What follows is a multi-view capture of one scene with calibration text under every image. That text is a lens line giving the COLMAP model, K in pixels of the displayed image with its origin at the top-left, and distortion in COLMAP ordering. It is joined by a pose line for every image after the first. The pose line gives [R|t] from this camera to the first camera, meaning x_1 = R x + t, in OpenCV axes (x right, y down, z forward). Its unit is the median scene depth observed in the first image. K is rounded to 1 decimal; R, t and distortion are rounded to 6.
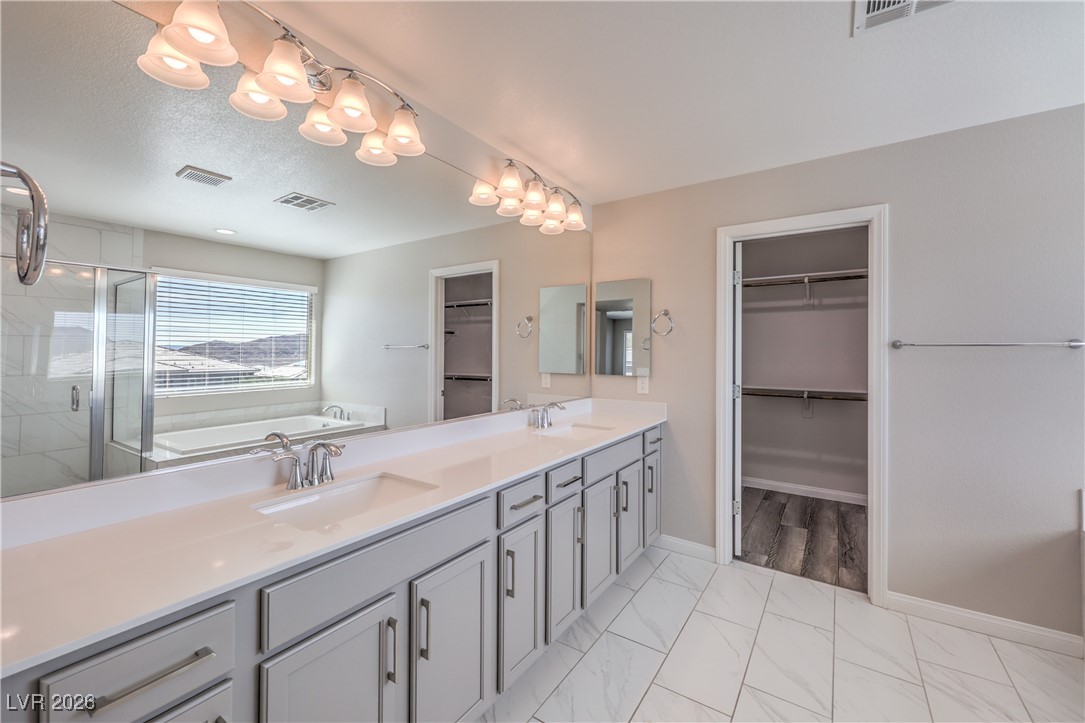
lens RADIAL K [[440.2, 0, 546.7], [0, 440.2, 357.3], [0, 0, 1]] dist [-0.026201, 0.000009]
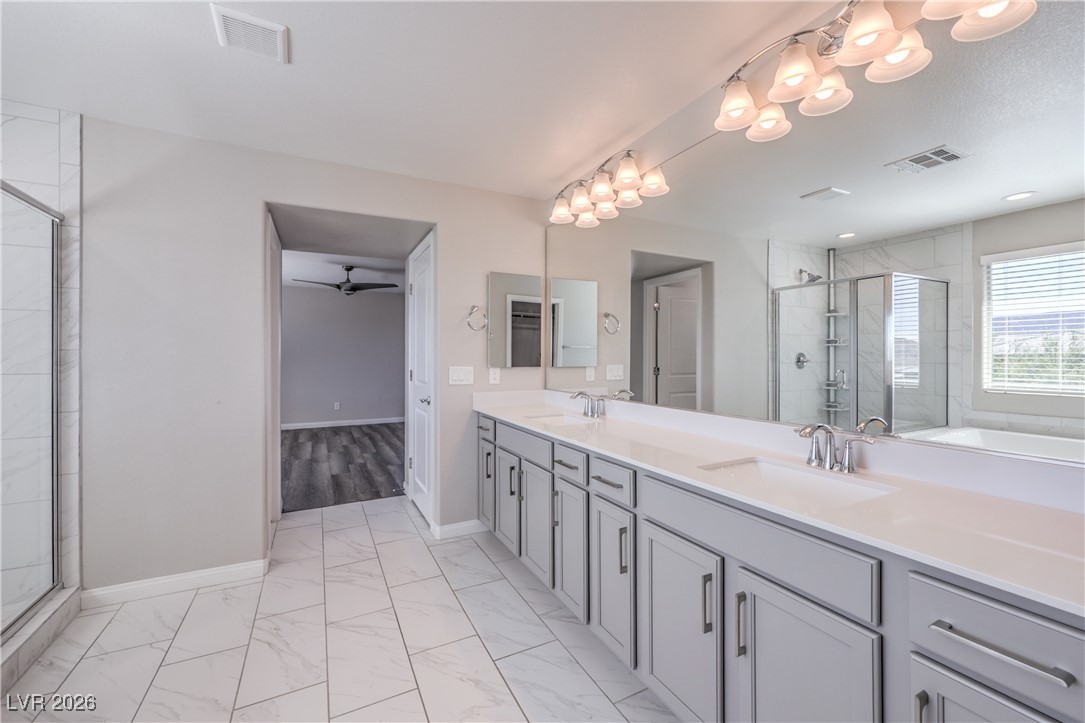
lens RADIAL K [[440.2, 0, 546.7], [0, 440.2, 357.3], [0, 0, 1]] dist [-0.026201, 0.000009]
pose [[-0.487821, 0.006783, -0.872917, 0.778111], [-0.001103, 0.999964, 0.008387, 0.019487], [0.872943, 0.005054, -0.487796, 1.163438]]
